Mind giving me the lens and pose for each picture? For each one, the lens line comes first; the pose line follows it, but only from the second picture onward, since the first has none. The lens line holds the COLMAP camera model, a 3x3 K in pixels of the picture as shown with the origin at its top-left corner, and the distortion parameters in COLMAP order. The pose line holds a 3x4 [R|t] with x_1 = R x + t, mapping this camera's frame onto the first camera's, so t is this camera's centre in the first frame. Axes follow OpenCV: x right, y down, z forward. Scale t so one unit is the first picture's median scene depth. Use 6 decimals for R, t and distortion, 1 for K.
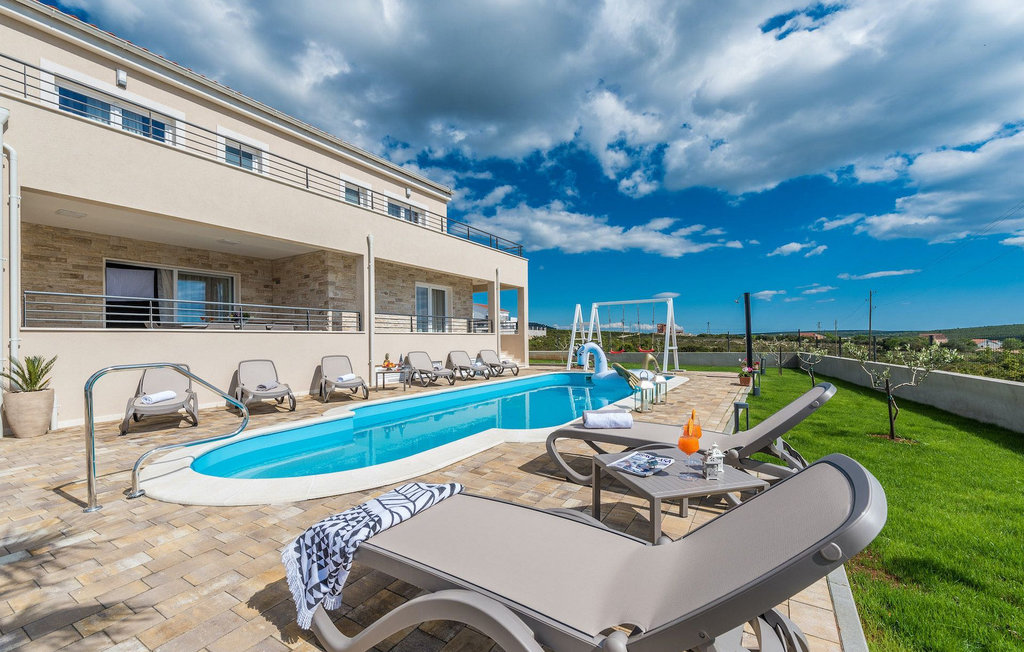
lens RADIAL K [[402.3, 0, 509.8], [0, 402.3, 333.1], [0, 0, 1]] dist [0.011157, 0.000024]
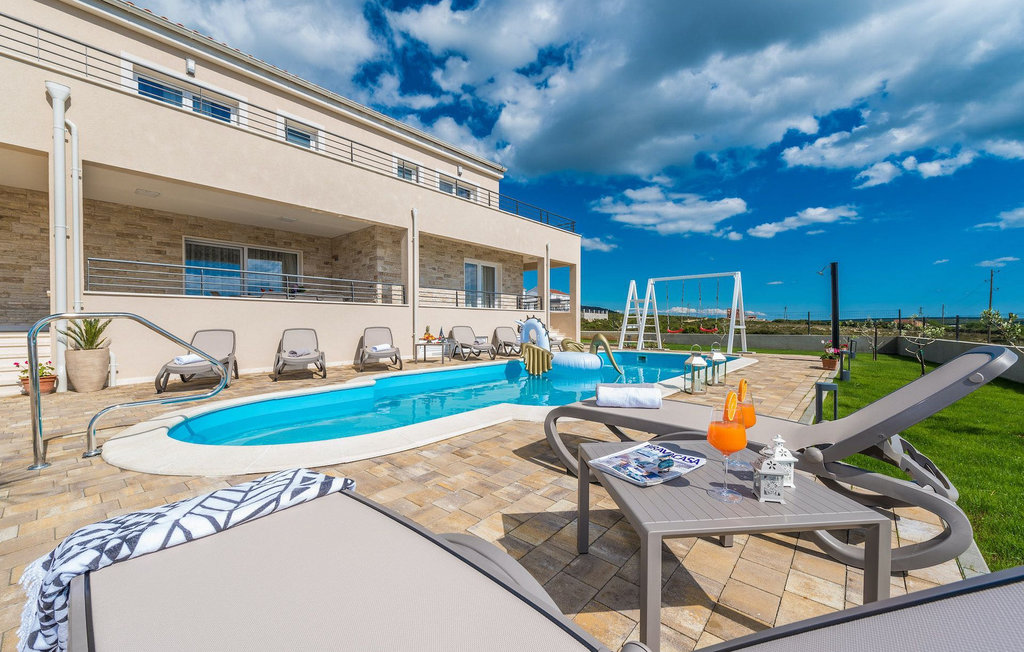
lens RADIAL K [[382.9, 0, 512.0], [0, 382.9, 326.0], [0, 0, 1]] dist [0.008541, -0.000138]
pose [[0.987119, 0.013154, -0.159446, 0.055895], [-0.009430, 0.999665, 0.024088, 0.027063], [0.159709, -0.022274, 0.986913, 0.103016]]
